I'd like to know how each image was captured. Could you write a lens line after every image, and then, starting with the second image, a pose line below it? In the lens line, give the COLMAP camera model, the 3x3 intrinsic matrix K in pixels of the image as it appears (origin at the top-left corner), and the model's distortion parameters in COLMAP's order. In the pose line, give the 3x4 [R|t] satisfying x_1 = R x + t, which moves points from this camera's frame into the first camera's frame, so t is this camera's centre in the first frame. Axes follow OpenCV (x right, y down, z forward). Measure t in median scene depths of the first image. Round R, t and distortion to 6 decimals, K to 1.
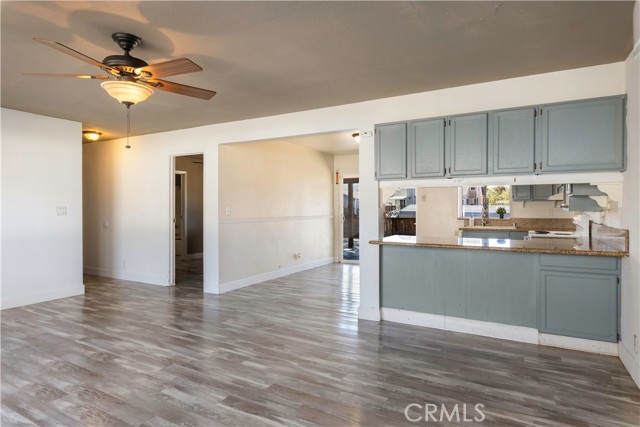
lens RADIAL K [[365.1, 0, 323.7], [0, 365.1, 207.6], [0, 0, 1]] dist [0.000167, -0.001598]
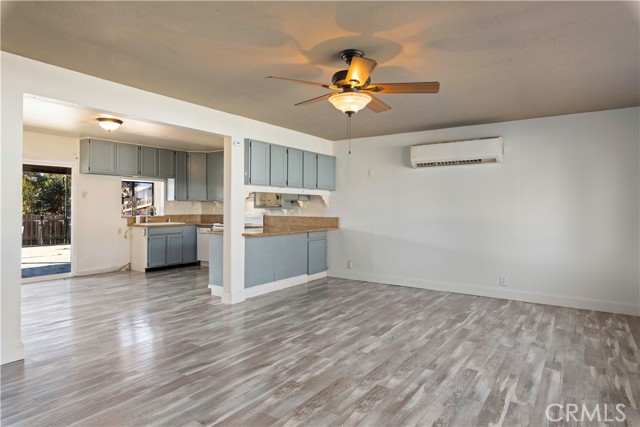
lens RADIAL K [[378.2, 0, 319.5], [0, 378.2, 204.4], [0, 0, 1]] dist [0.001078, -0.000192]
pose [[0.095616, 0.006931, 0.995394, -1.477476], [-0.005481, 0.999964, -0.006436, -0.002985], [-0.995403, -0.004841, 0.095650, 0.866636]]
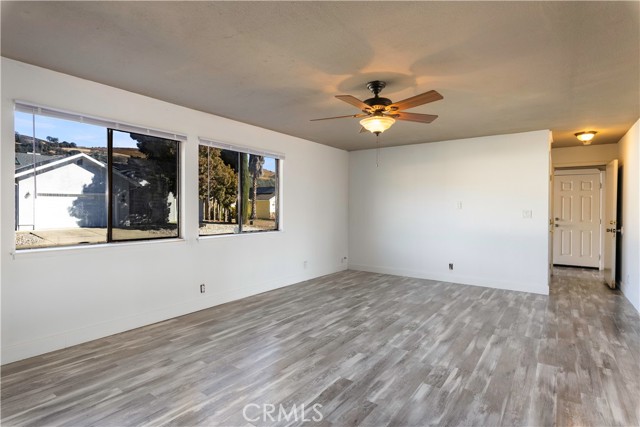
lens RADIAL K [[332.3, 0, 322.6], [0, 332.3, 210.3], [0, 0, 1]] dist [-0.003514, -0.000857]
pose [[-0.111222, 0.005121, -0.993782, 0.612955], [-0.008650, 0.999944, 0.006121, -0.007048], [0.993758, 0.009277, -0.111172, 0.829911]]
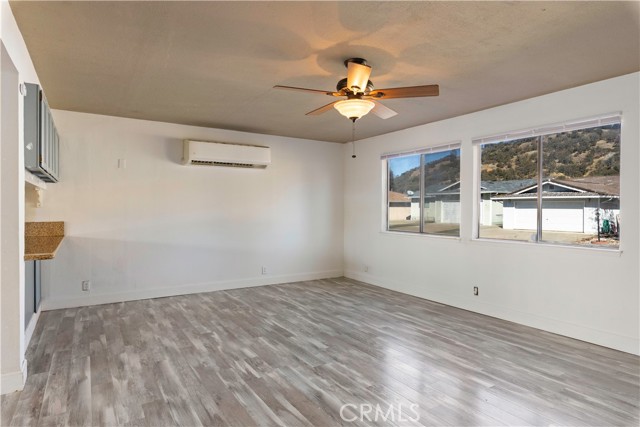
lens RADIAL K [[376.7, 0, 322.0], [0, 376.7, 211.4], [0, 0, 1]] dist [-0.001711, -0.000366]
pose [[-0.877624, -0.009406, 0.479257, -0.897466], [-0.006207, 0.999947, 0.008259, -0.002655], [-0.479309, 0.004273, -0.877636, 1.842688]]
